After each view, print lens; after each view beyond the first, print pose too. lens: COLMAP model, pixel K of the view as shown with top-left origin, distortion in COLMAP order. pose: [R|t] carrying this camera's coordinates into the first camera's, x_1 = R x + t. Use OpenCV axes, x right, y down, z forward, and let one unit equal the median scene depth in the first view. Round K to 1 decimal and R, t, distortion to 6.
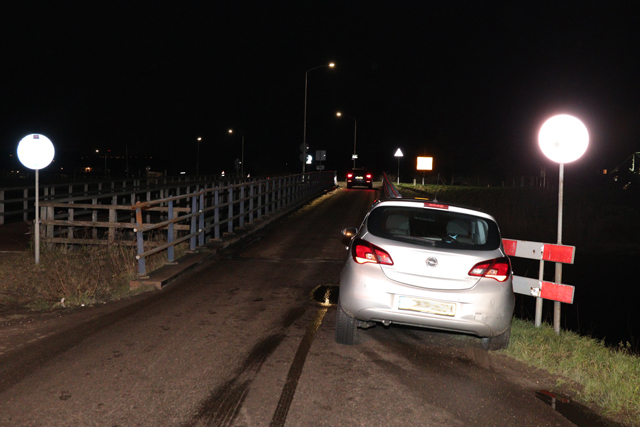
lens RADIAL K [[849.1, 0, 320.6], [0, 849.1, 194.8], [0, 0, 1]] dist [0.011069, -0.010010]
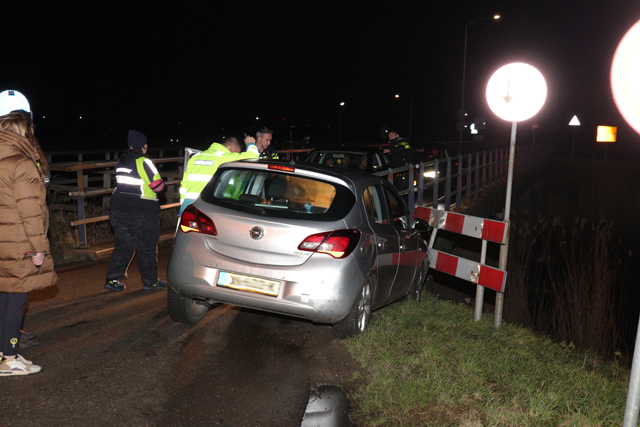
lens RADIAL K [[939.0, 0, 320.0], [0, 939.0, 213.5], [0, 0, 1]] dist [0.179553, 0.039201]
pose [[0.977278, 0.025068, -0.210476, 0.365483], [-0.015407, 0.998756, 0.047418, 0.012801], [0.211403, -0.043098, 0.976448, 0.079877]]
